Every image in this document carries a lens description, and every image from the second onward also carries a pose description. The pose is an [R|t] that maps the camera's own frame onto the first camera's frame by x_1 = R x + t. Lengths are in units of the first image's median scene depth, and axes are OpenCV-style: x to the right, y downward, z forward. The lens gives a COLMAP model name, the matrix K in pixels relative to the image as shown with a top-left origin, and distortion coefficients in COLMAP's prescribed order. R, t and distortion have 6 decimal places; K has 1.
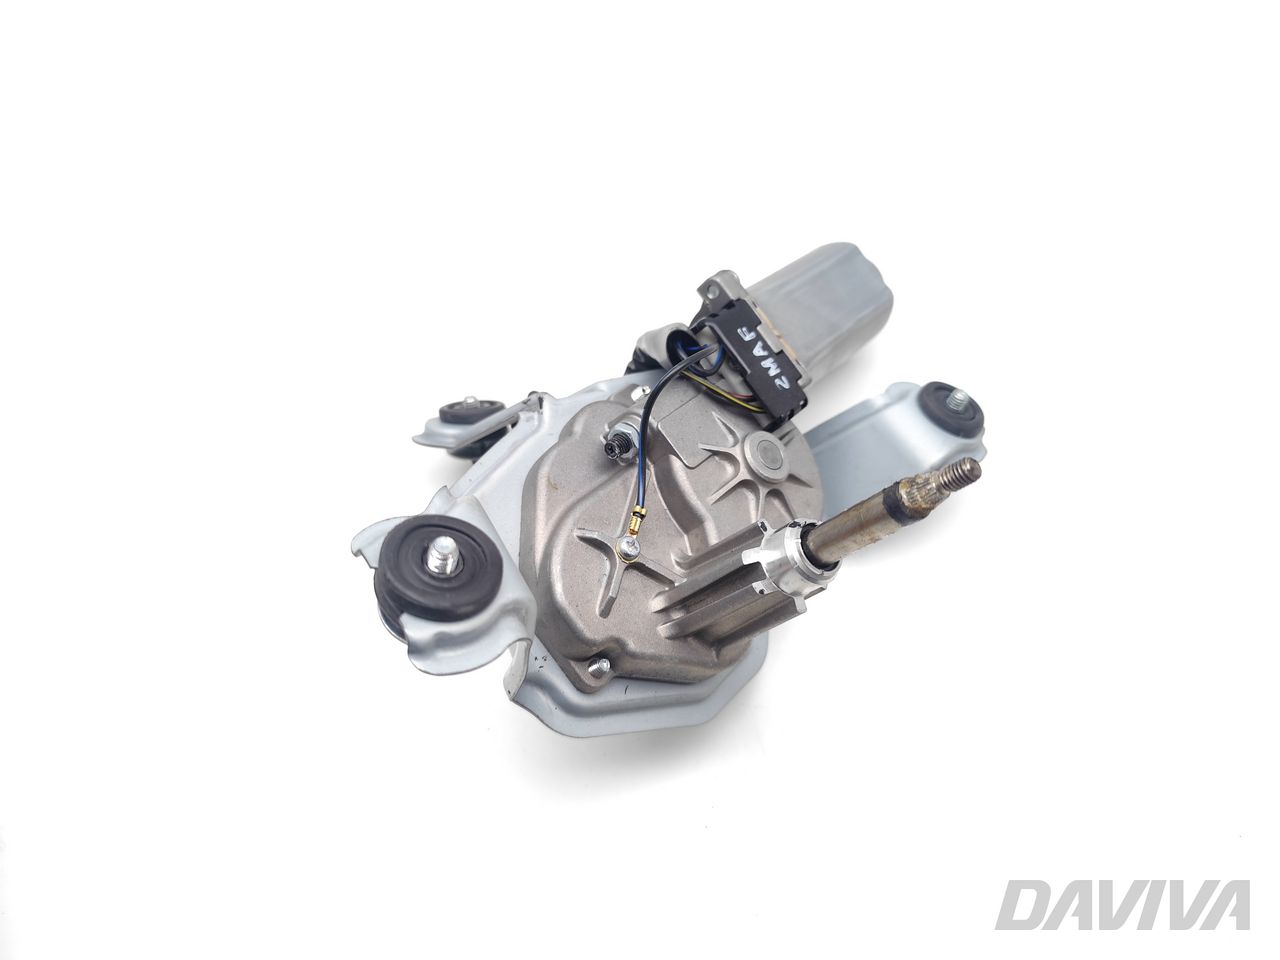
lens RADIAL K [[843.4, 0, 639.6], [0, 843.4, 480.8], [0, 0, 1]] dist [0.065616, 0.001153]
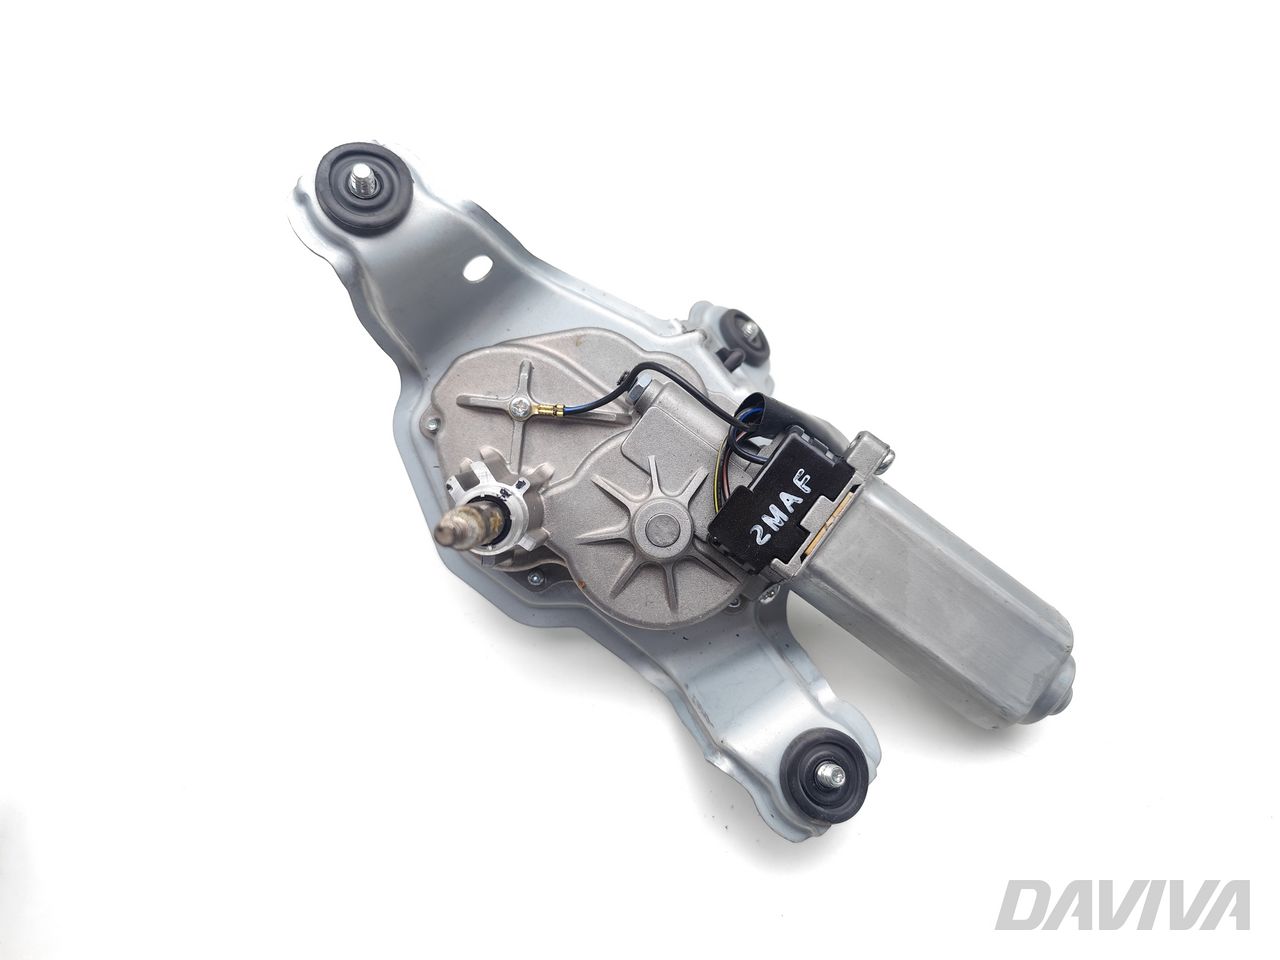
lens RADIAL K [[843.4, 0, 639.9], [0, 843.4, 473.8], [0, 0, 1]] dist [0.065616, 0.001153]
pose [[0.147054, 0.853595, -0.499750, 0.533634], [-0.844907, 0.371105, 0.385245, -0.371317], [0.514303, 0.365590, 0.775781, 0.231004]]
